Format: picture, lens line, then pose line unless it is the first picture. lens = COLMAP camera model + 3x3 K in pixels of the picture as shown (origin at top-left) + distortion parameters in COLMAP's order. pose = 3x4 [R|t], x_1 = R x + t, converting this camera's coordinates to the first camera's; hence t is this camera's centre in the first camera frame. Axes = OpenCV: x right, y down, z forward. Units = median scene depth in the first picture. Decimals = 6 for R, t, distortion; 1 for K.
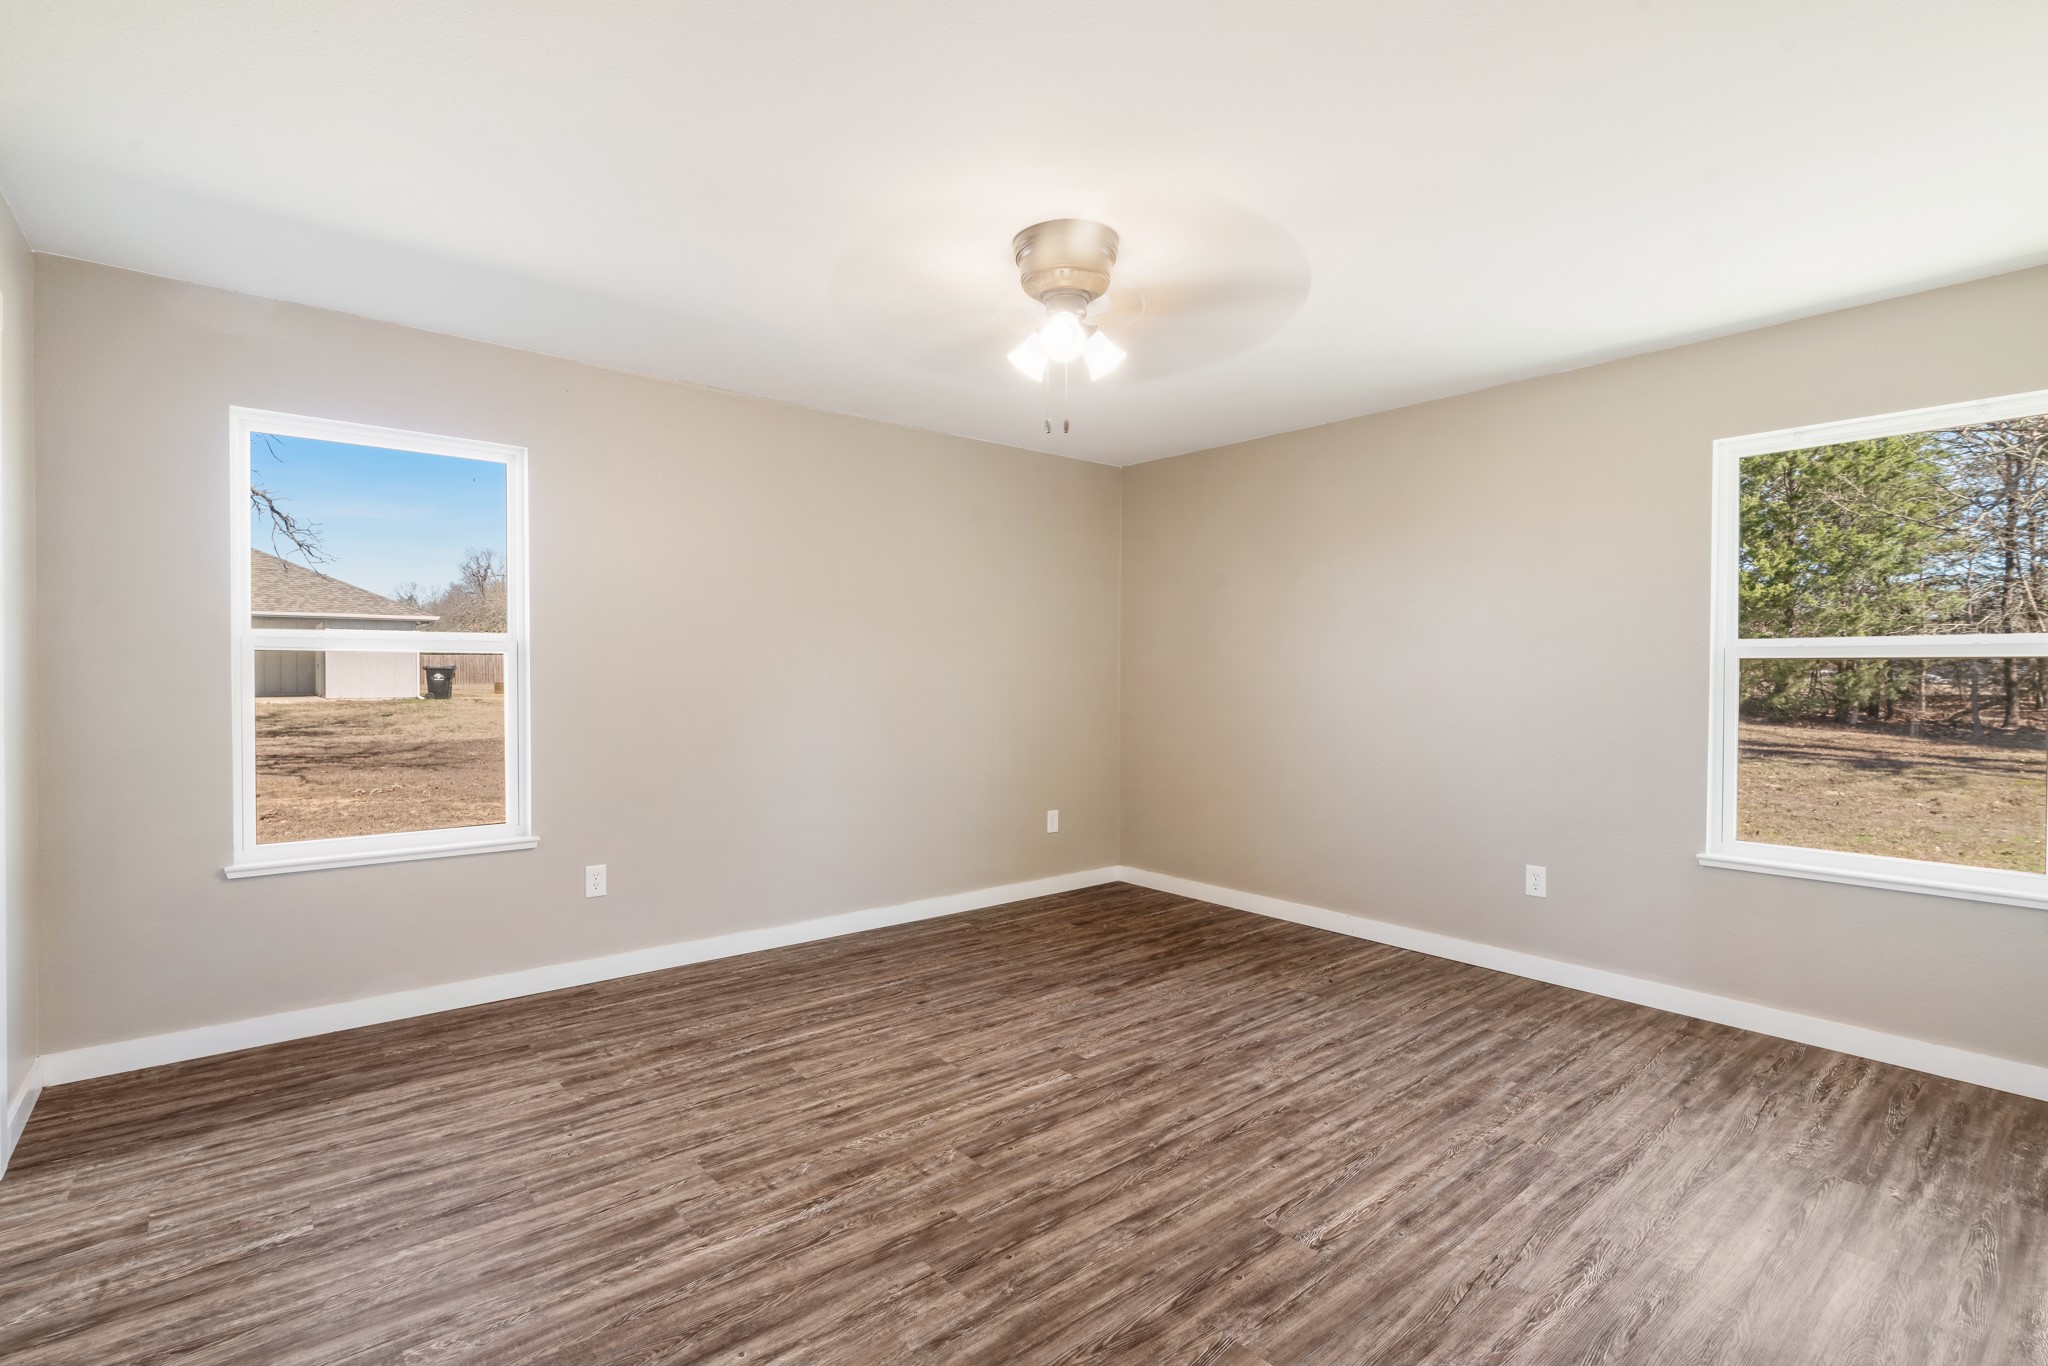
lens RADIAL K [[923.1, 0, 1014.2], [0, 923.1, 682.2], [0, 0, 1]] dist [-0.009452, 0.004853]
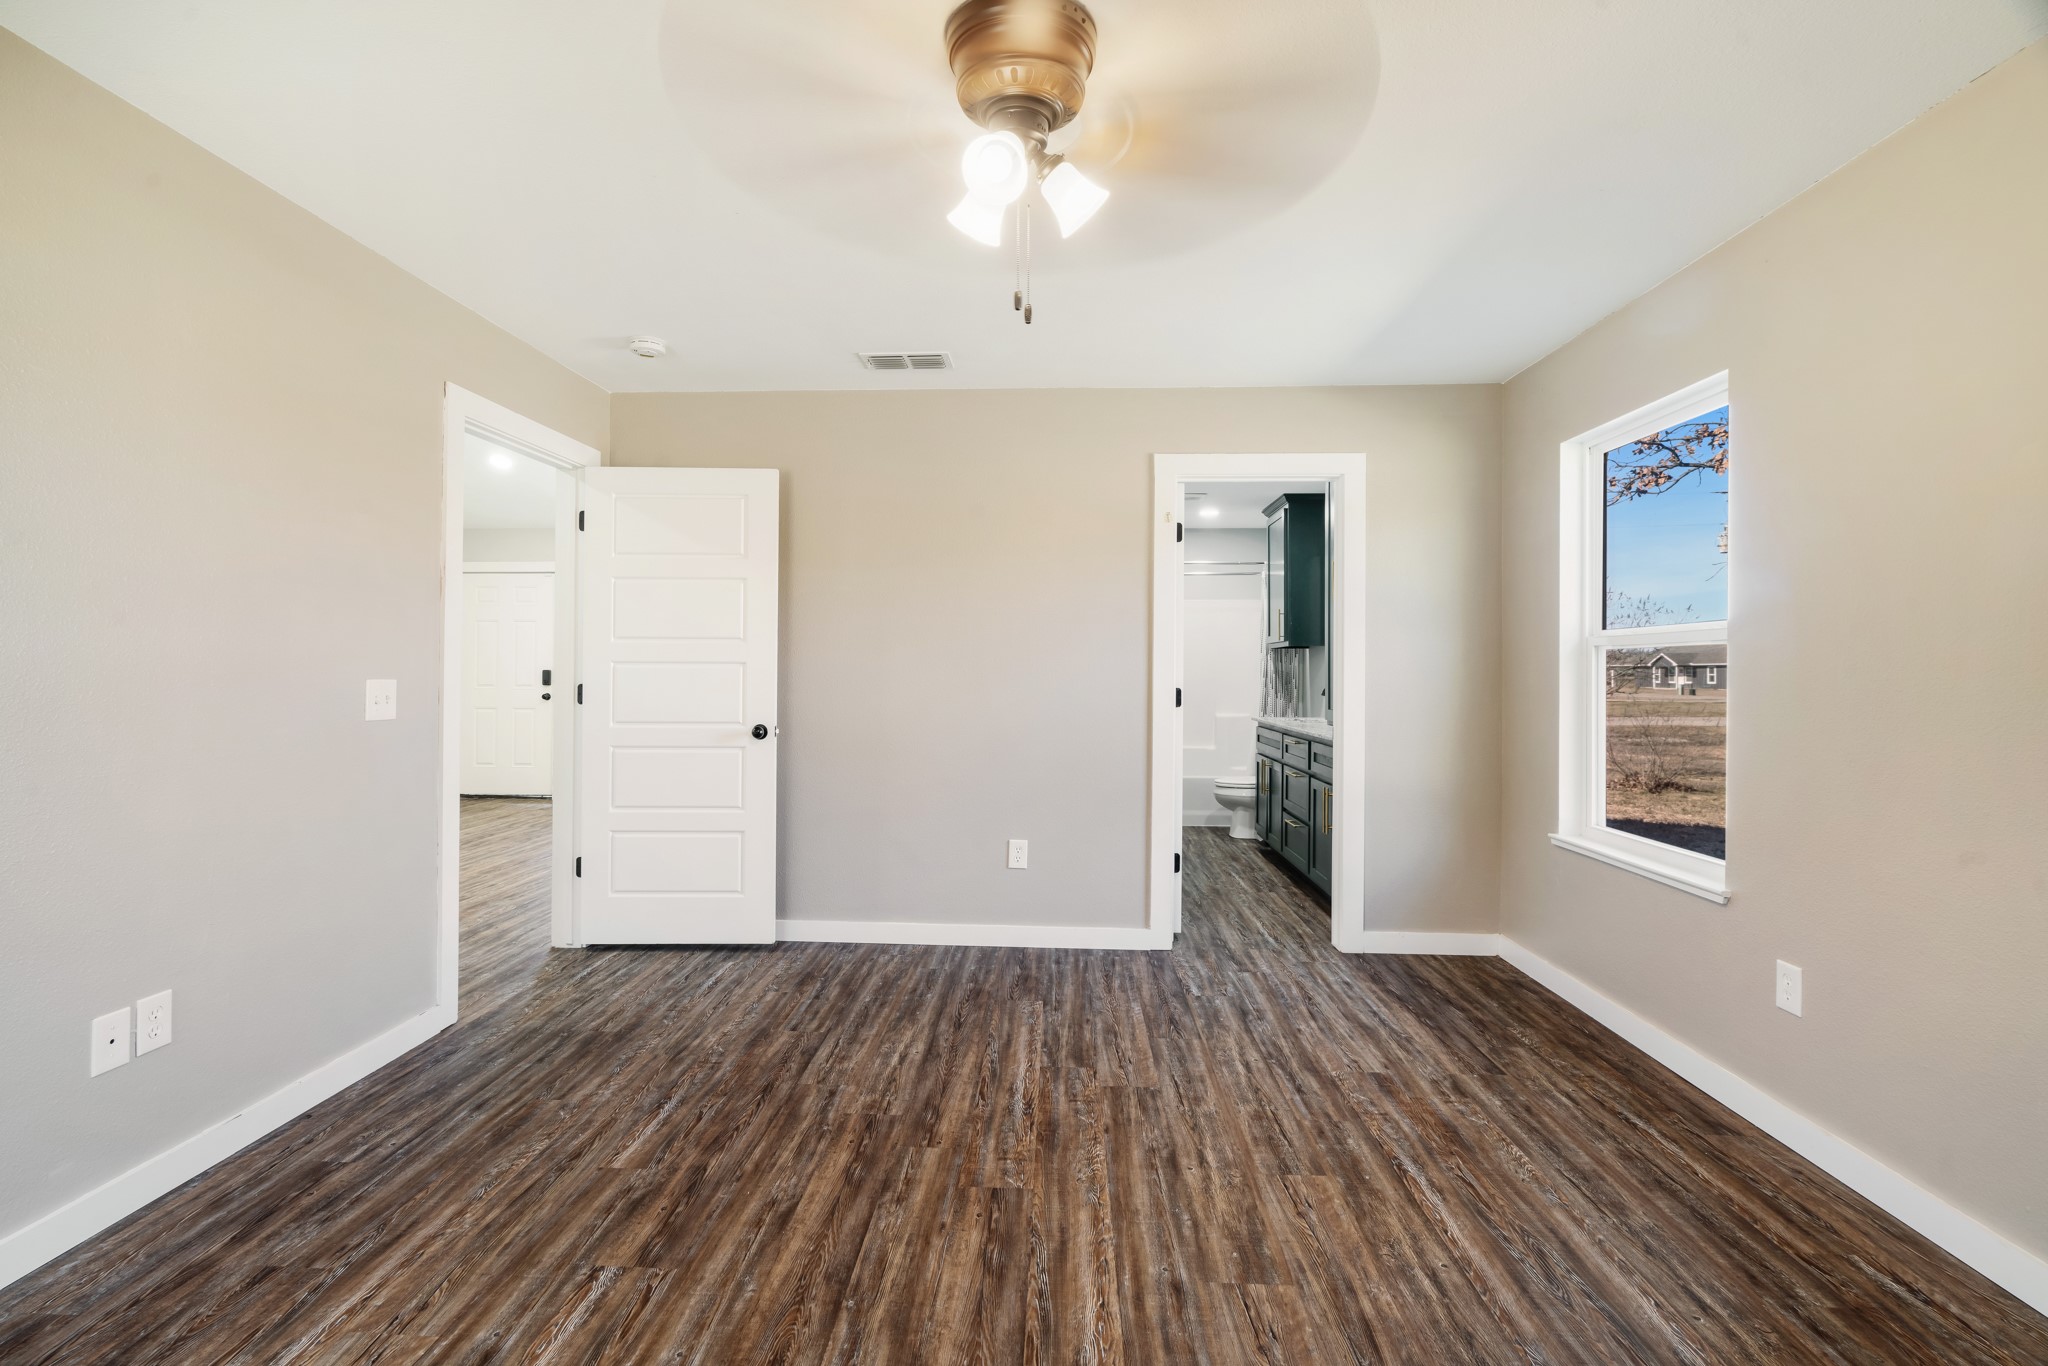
lens RADIAL K [[923.1, 0, 1013.7], [0, 923.1, 672.1], [0, 0, 1]] dist [-0.009452, 0.004853]
pose [[-0.670691, -0.008566, -0.741687, 0.594969], [-0.016449, 0.999859, 0.003327, 0.000420], [0.741554, 0.014431, -0.670738, 1.547622]]
